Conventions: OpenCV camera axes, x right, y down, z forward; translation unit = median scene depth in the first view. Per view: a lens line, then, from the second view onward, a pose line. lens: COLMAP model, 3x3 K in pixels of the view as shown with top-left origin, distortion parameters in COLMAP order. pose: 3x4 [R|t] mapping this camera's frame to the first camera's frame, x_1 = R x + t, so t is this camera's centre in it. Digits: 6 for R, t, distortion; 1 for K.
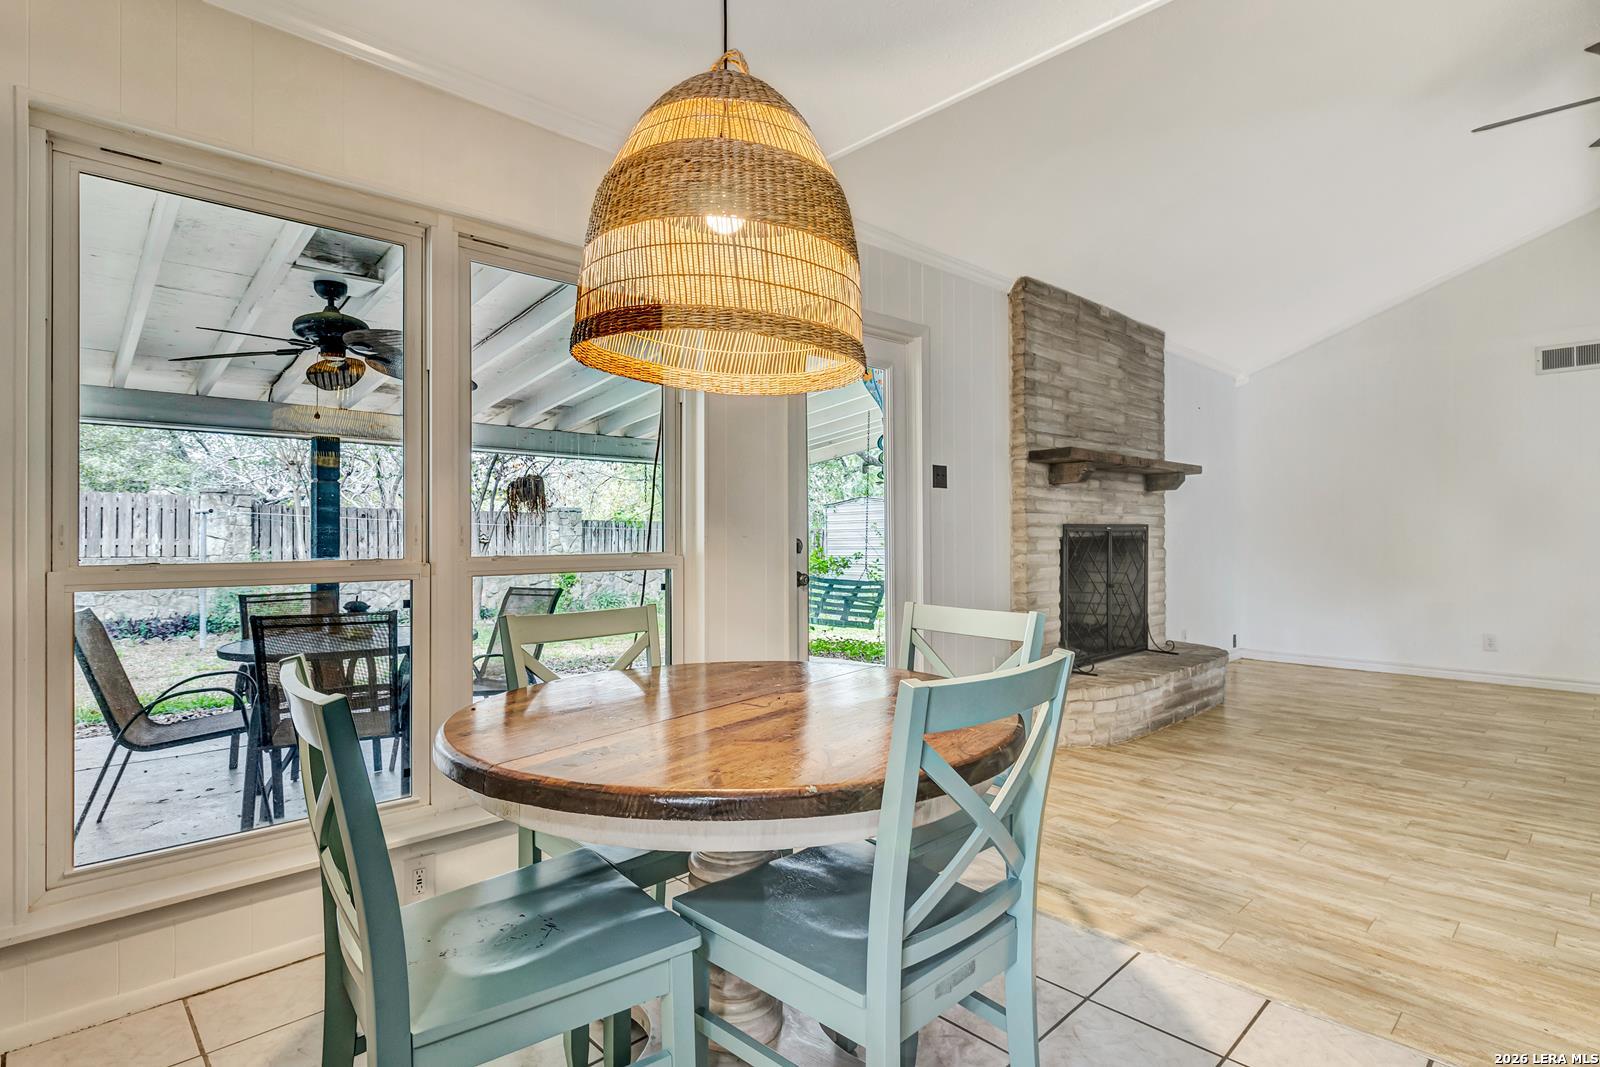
lens RADIAL K [[803.5, 0, 806.3], [0, 803.5, 531.2], [0, 0, 1]] dist [0.004145, 0.000737]
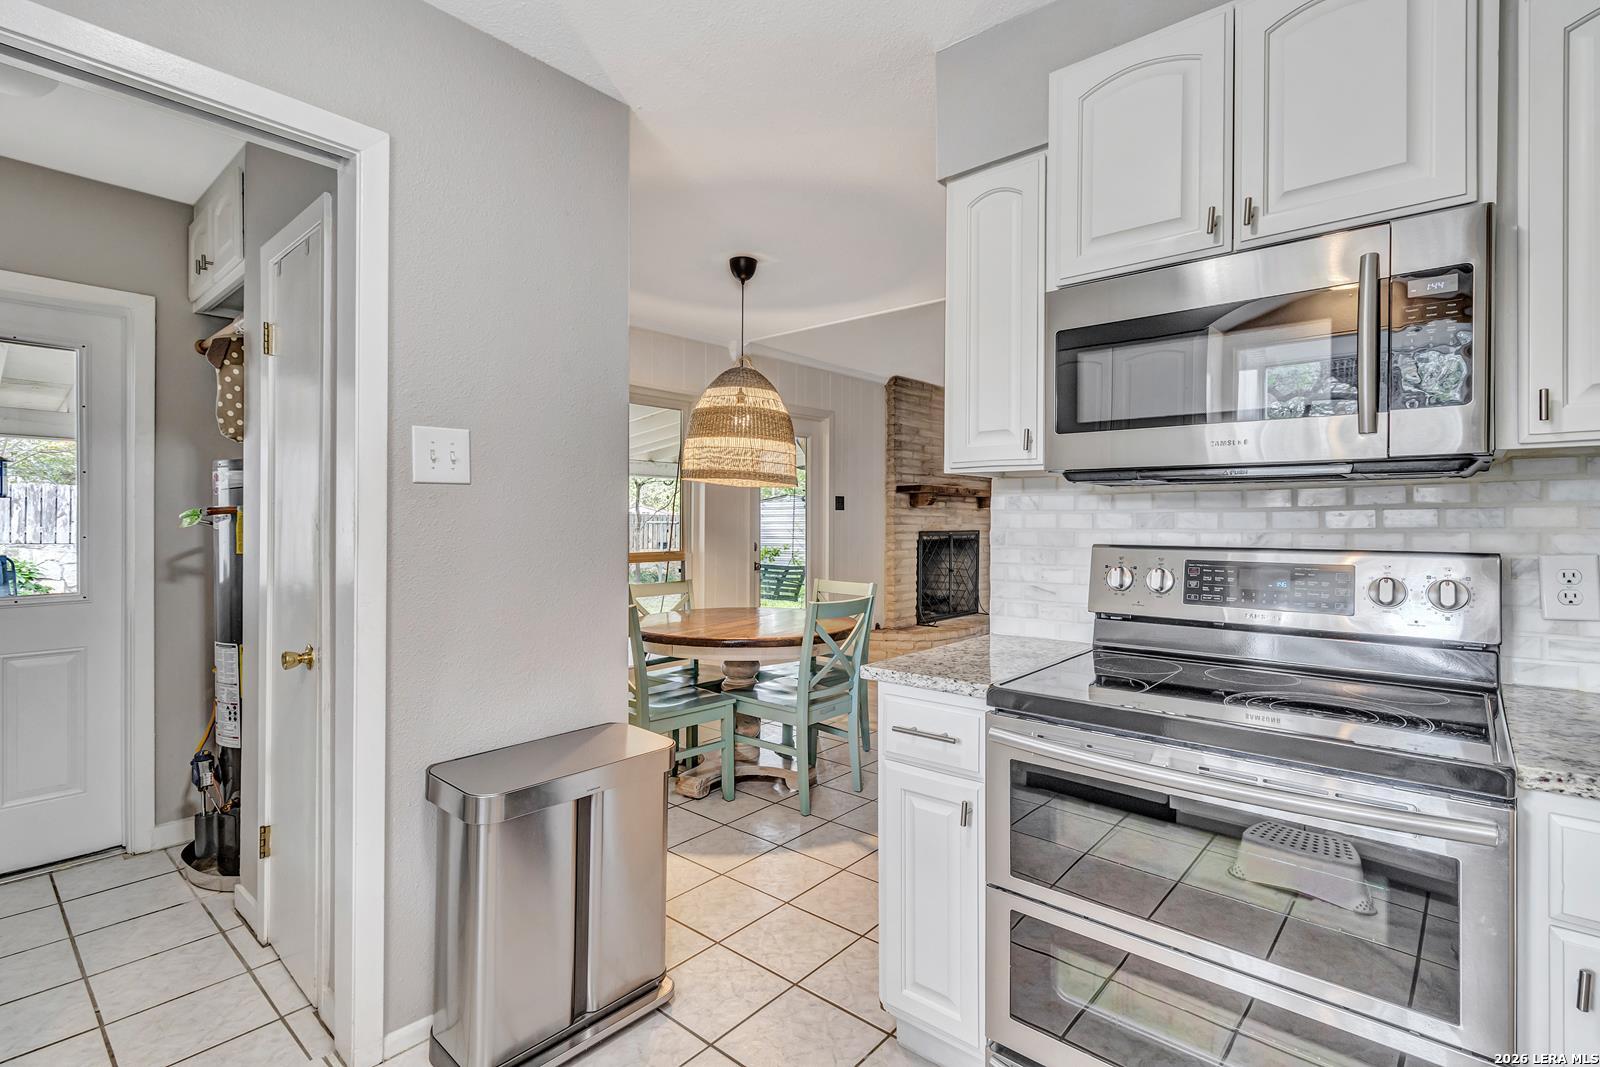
lens RADIAL K [[755.2, 0, 808.9], [0, 755.2, 526.0], [0, 0, 1]] dist [0.007733, -0.001180]
pose [[0.995013, 0.008899, 0.099345, -0.042637], [-0.009954, 0.999899, 0.010130, -0.033350], [-0.099245, -0.011069, 0.995002, -0.461905]]
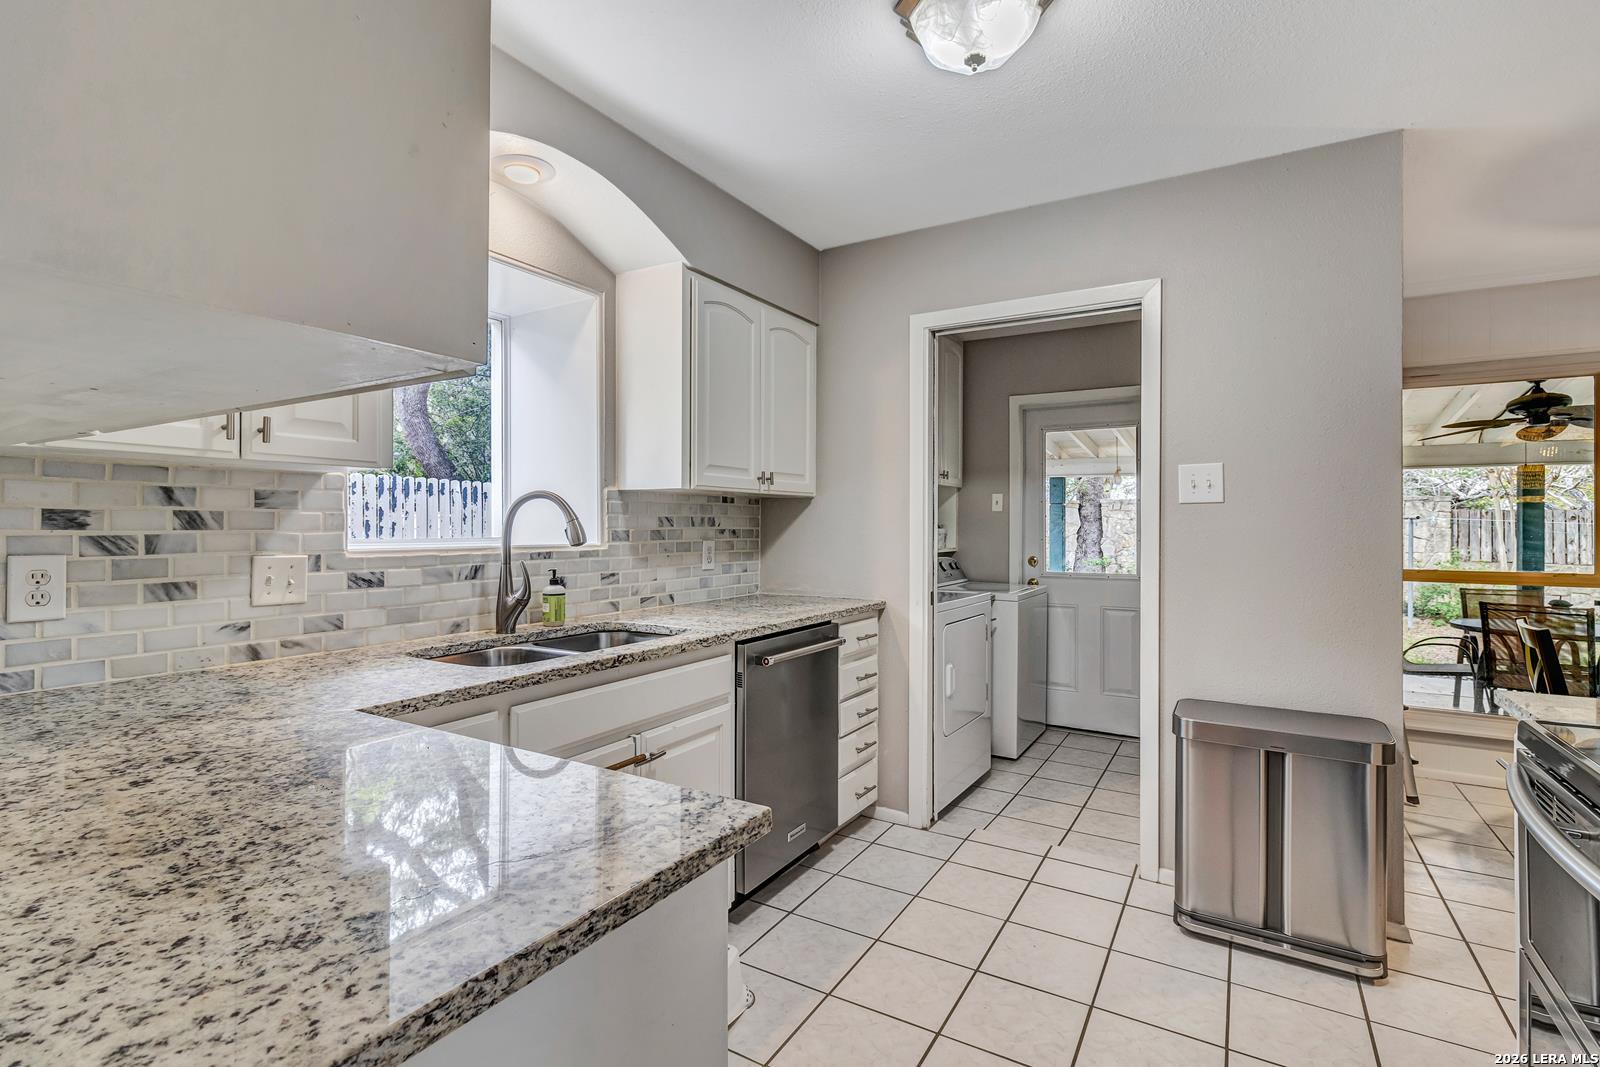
lens RADIAL K [[755.2, 0, 806.0], [0, 755.2, 521.9], [0, 0, 1]] dist [0.007733, -0.001180]
pose [[0.270914, -0.001702, -0.962602, 0.279836], [-0.001290, 0.999997, -0.002131, -0.033772], [0.962603, 0.001819, 0.270911, -0.482409]]
